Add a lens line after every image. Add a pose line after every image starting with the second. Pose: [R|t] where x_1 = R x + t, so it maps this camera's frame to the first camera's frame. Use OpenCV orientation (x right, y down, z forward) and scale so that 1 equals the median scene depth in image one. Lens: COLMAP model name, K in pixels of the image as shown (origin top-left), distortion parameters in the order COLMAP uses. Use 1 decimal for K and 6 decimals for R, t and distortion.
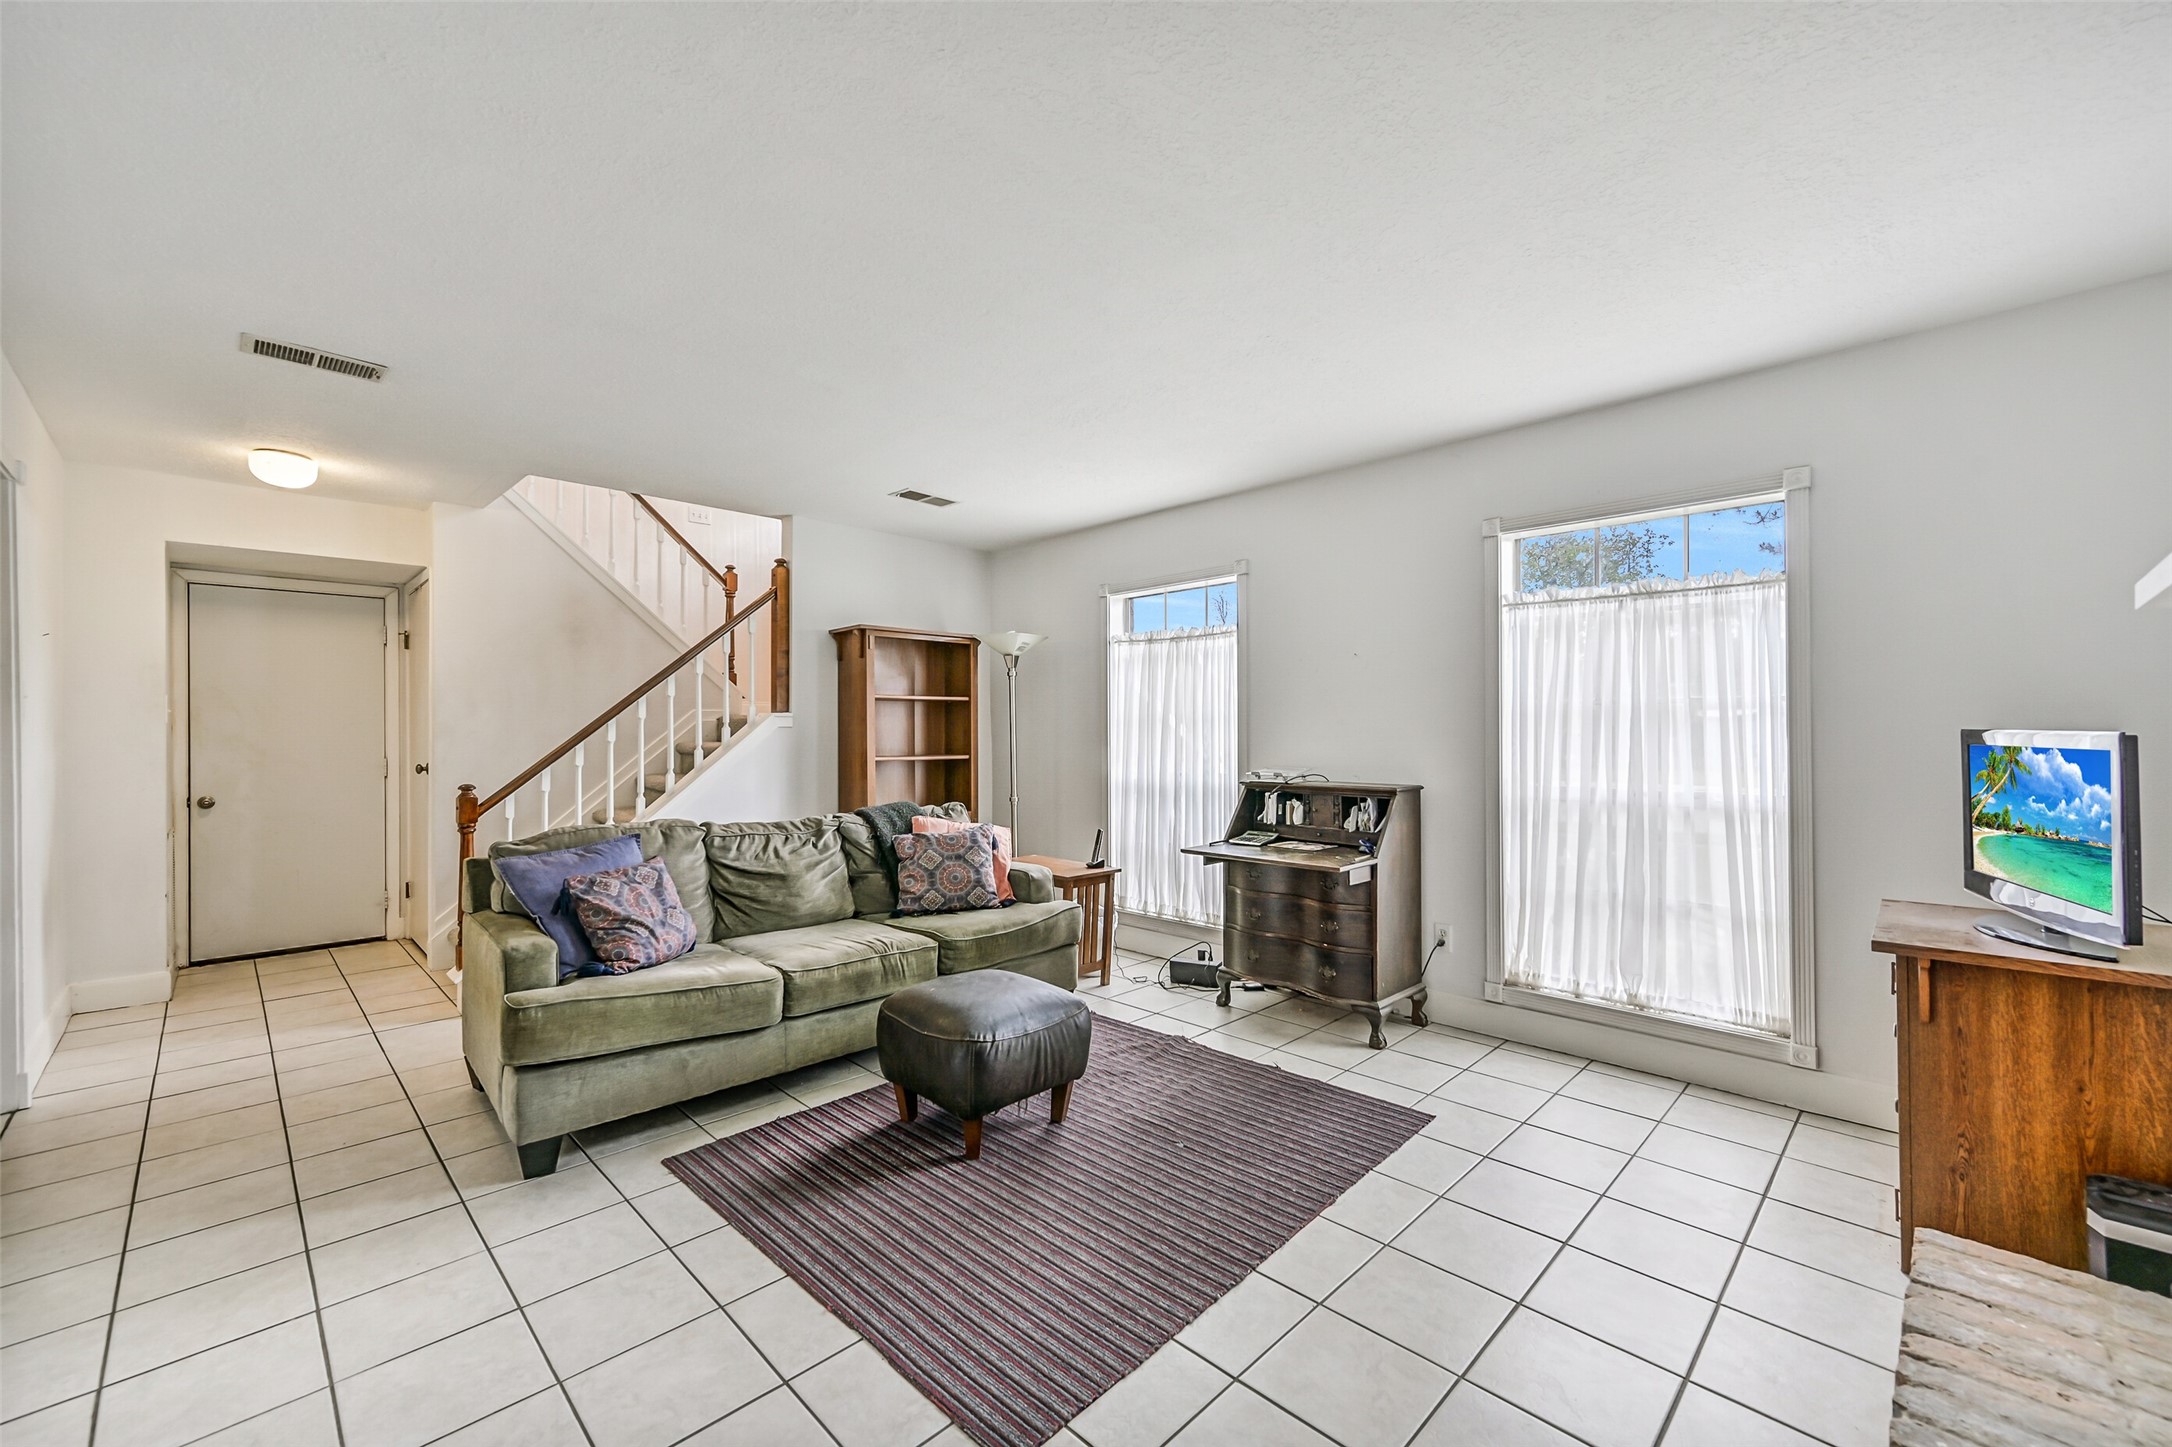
lens RADIAL K [[861.0, 0, 1061.6], [0, 861.0, 735.4], [0, 0, 1]] dist [-0.001915, 0.000473]
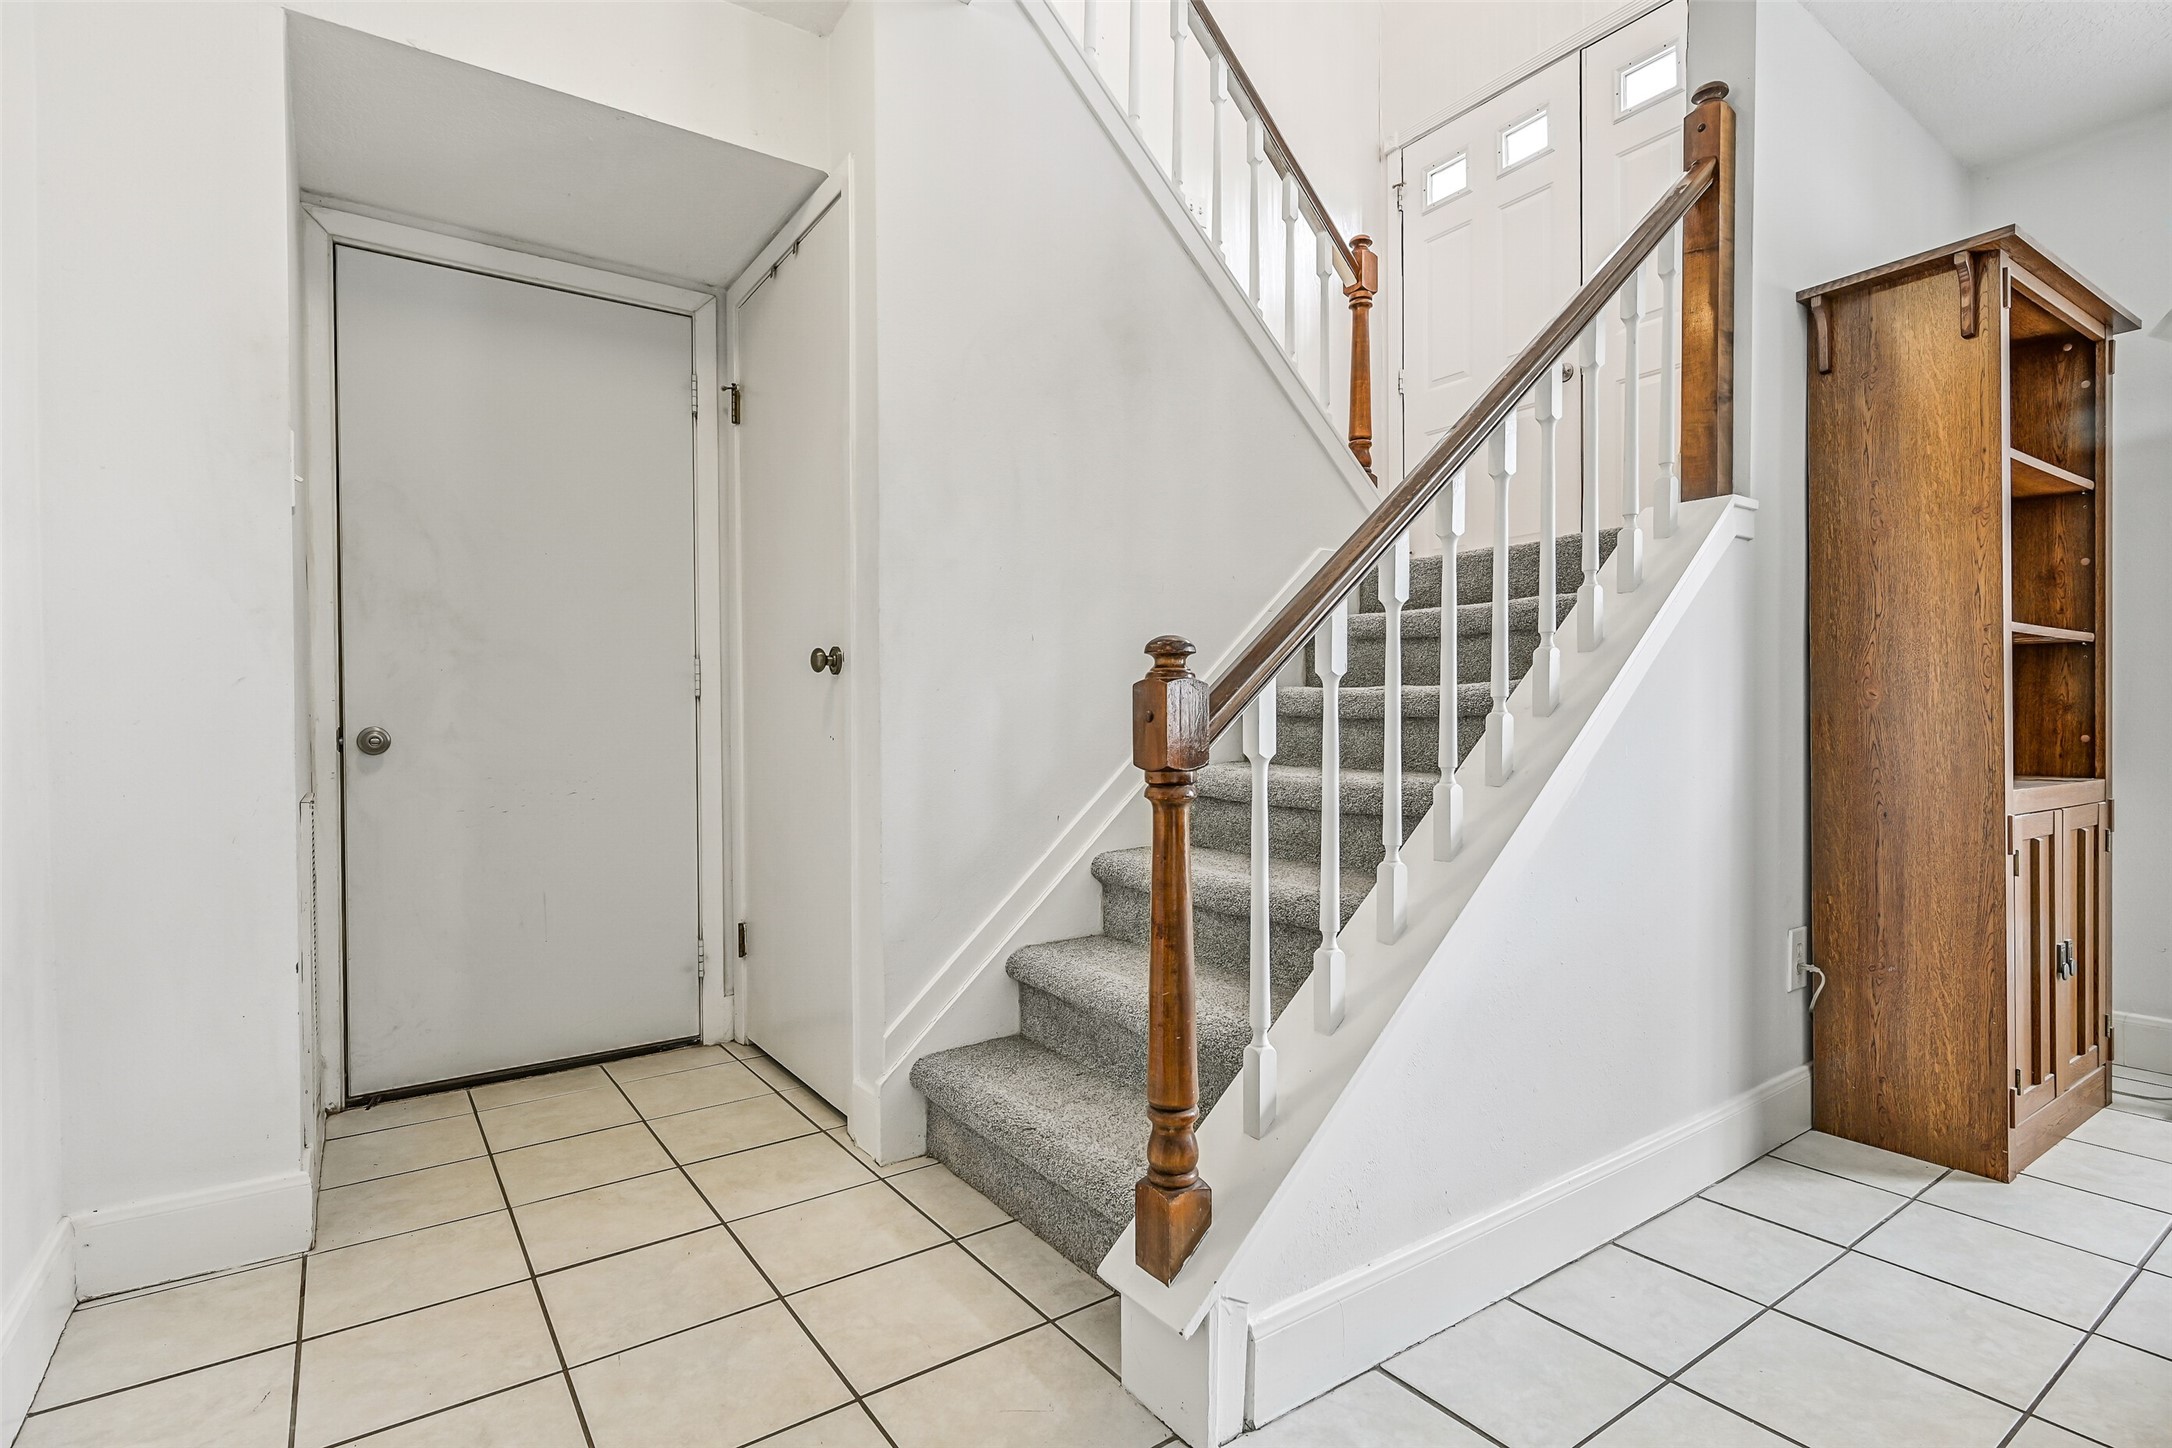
lens RADIAL K [[1072.2, 0, 1072.7], [0, 1072.2, 730.8], [0, 0, 1]] dist [-0.001657, 0.000429]
pose [[0.983380, -0.002993, -0.181536, -0.537714], [0.004994, 0.999932, 0.010566, 0.068721], [0.181492, -0.011297, 0.983328, 0.519295]]
